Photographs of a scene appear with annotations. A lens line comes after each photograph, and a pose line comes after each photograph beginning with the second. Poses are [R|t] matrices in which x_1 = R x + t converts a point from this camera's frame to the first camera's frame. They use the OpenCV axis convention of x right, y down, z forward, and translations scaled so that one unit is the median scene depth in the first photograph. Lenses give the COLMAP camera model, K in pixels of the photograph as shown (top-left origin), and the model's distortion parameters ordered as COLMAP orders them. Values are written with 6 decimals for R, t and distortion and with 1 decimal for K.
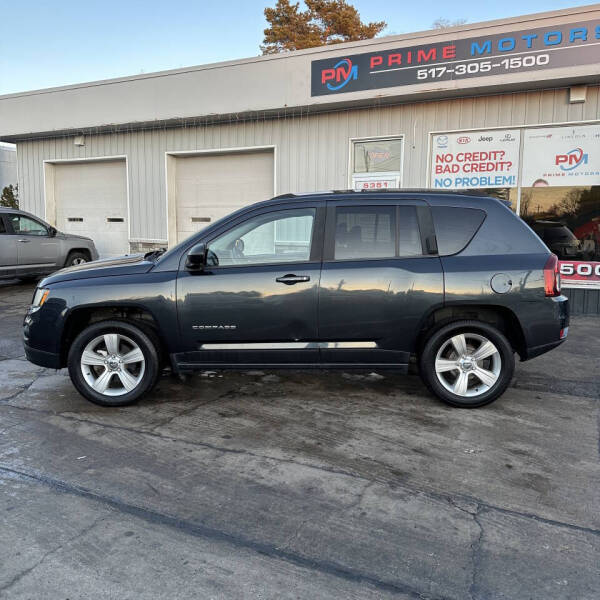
lens RADIAL K [[551.1, 0, 300.0], [0, 551.1, 300.0], [0, 0, 1]] dist [0.081791, -0.140865]
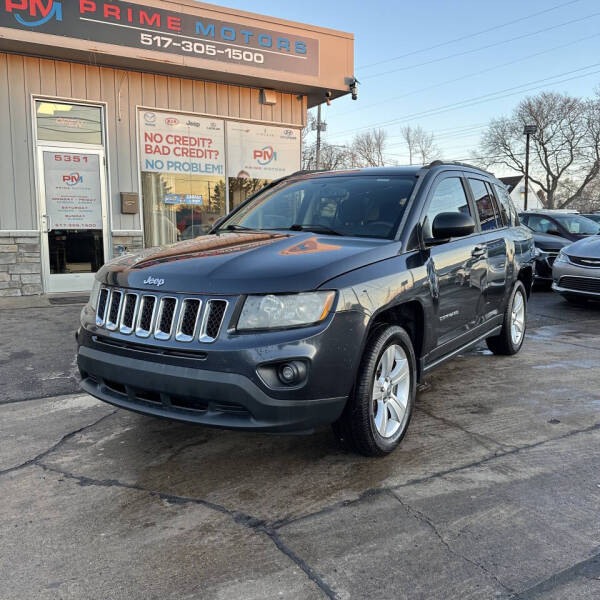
lens RADIAL K [[559.8, 0, 300.0], [0, 559.8, 300.0], [0, 0, 1]] dist [0.084249, -0.148861]
pose [[0.540185, -0.109220, 0.834429, -0.455943], [0.108212, 0.992326, 0.059834, -0.022093], [-0.834560, 0.057974, 0.547858, 0.337124]]
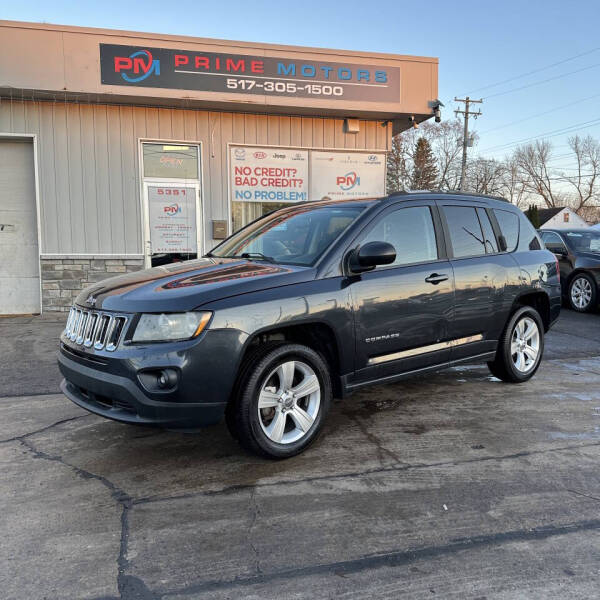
lens RADIAL K [[552.6, 0, 298.1], [0, 552.6, 305.8], [0, 0, 1]] dist [0.151477, -0.325365]
pose [[0.750347, -0.075881, 0.656675, -0.389910], [0.091920, 0.995716, 0.010026, -0.010348], [-0.654623, 0.052839, 0.754107, 0.194146]]
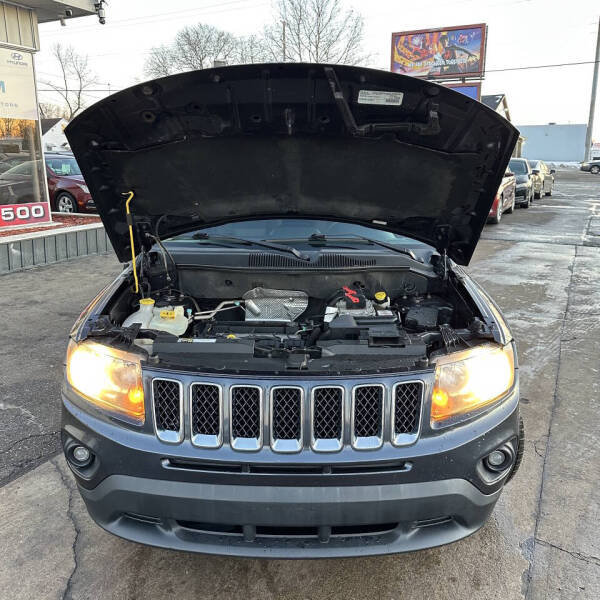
lens RADIAL K [[567.4, 0, 300.0], [0, 567.4, 300.0], [0, 0, 1]] dist [0.013536, -0.027390]
pose [[-0.006943, -0.245627, 0.969340, -0.433676], [0.119988, 0.962155, 0.244665, -0.092003], [-0.992751, 0.118008, 0.022792, 0.551618]]
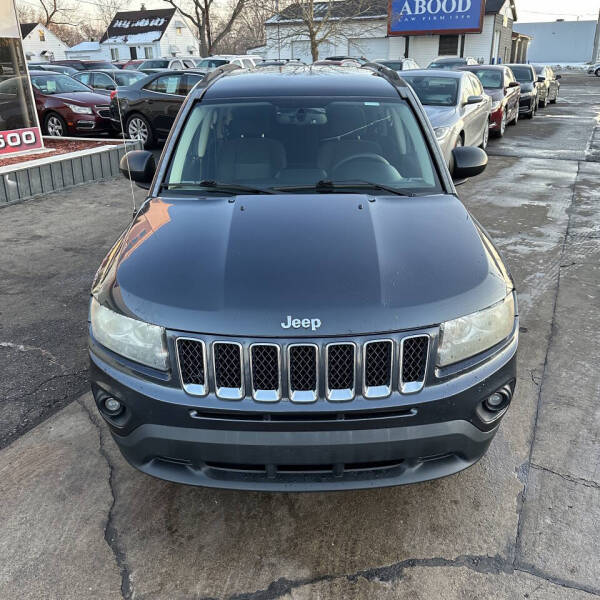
lens RADIAL K [[573.5, 0, 301.5], [0, 573.5, 290.8], [0, 0, 1]] dist [0.006778, -0.015370]
pose [[-0.019976, -0.377064, 0.925972, -0.441266], [0.148432, 0.914775, 0.375706, -0.113622], [-0.988721, 0.144949, 0.037694, 0.553471]]
